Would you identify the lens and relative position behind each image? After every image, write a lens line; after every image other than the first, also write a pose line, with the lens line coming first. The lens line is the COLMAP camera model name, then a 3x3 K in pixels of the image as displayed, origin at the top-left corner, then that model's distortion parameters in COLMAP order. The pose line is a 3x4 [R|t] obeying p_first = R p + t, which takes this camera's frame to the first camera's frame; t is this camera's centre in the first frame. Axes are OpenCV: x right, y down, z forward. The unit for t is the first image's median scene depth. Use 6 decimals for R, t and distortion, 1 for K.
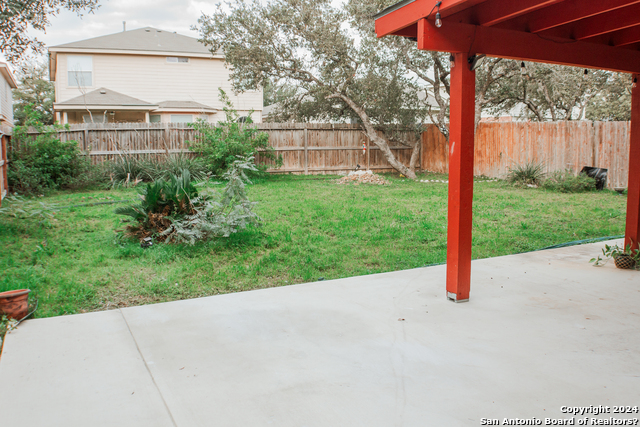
lens RADIAL K [[552.4, 0, 320.0], [0, 552.4, 213.5], [0, 0, 1]] dist [-0.090283, -0.008546]
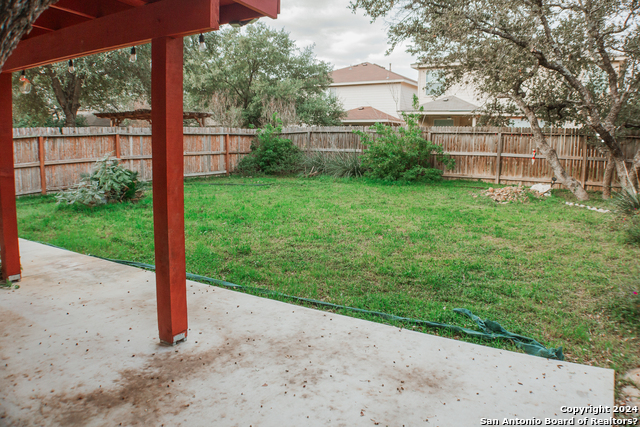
lens RADIAL K [[476.8, 0, 320.0], [0, 476.8, 213.5], [0, 0, 1]] dist [-0.094384, -0.006703]
pose [[0.517772, 0.143771, -0.843352, 0.488161], [-0.130955, 0.987480, 0.087942, -0.052595], [0.845437, 0.064907, 0.530117, 0.351655]]
